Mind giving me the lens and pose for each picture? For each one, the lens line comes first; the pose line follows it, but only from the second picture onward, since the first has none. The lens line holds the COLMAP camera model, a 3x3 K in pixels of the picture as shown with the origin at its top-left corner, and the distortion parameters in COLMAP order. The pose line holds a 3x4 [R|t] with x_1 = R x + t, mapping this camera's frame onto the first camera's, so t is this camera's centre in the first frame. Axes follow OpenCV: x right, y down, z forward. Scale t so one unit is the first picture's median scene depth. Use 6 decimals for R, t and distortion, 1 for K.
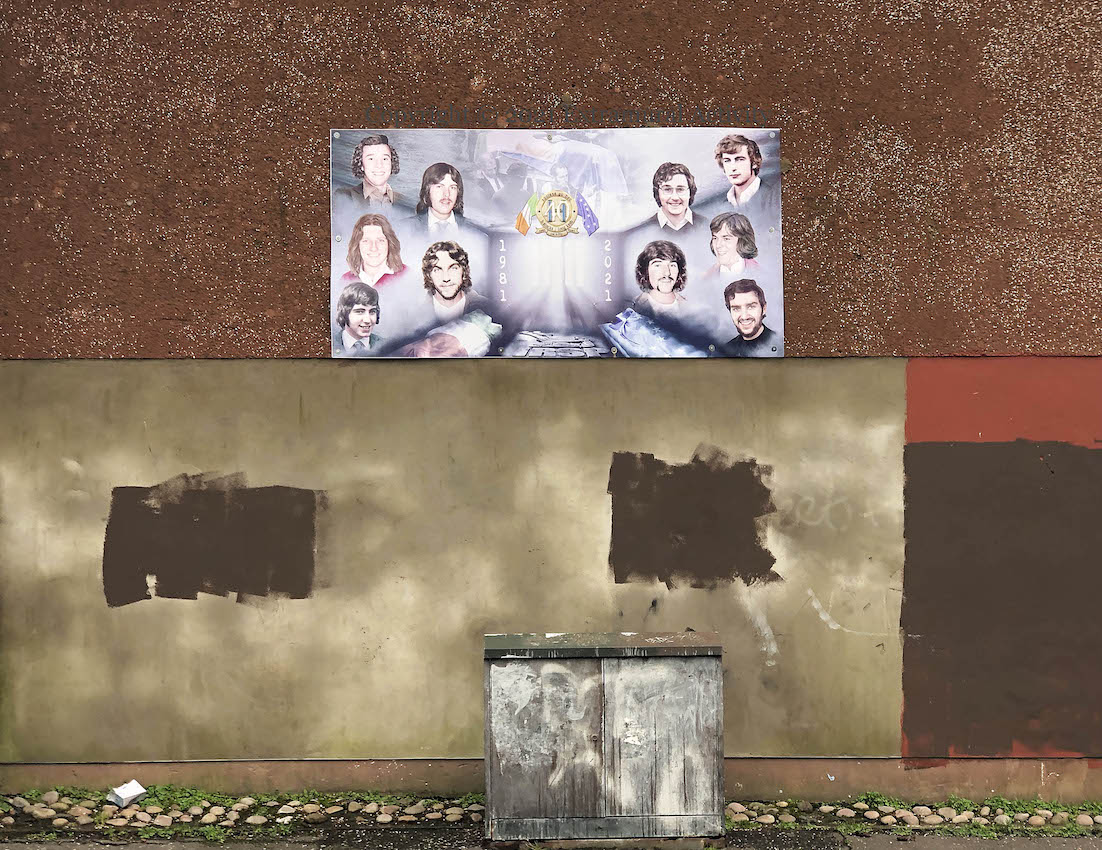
lens RADIAL K [[1973.4, 0, 551.0], [0, 1973.4, 425.0], [0, 0, 1]] dist [-0.021964, 0.907072]
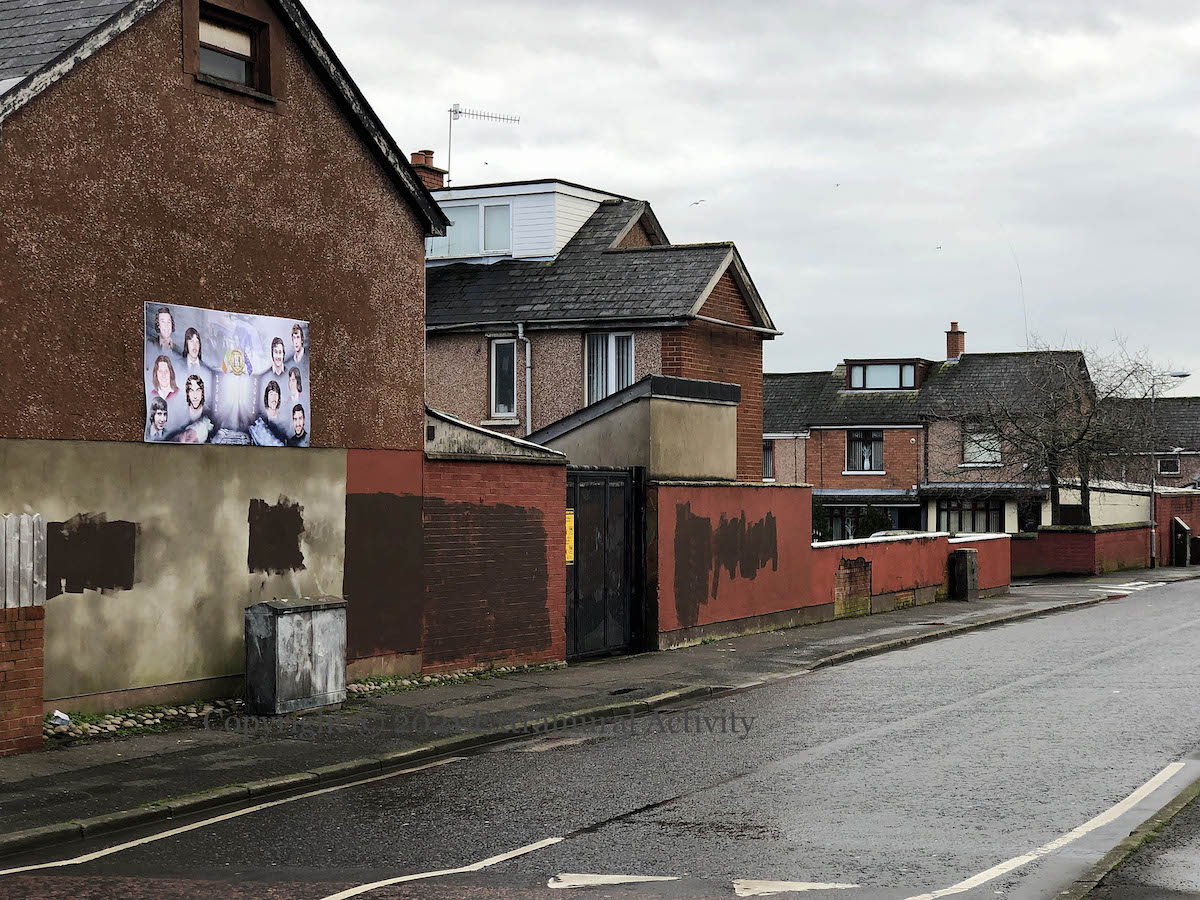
lens RADIAL K [[2057.9, 0, 600.0], [0, 2057.9, 450.0], [0, 0, 1]] dist [0.013636, -0.017723]
pose [[0.459229, 0.018984, 0.888115, -1.454691], [-0.020521, 0.999732, -0.010759, -0.016498], [-0.888081, -0.013284, 0.459496, -0.118137]]
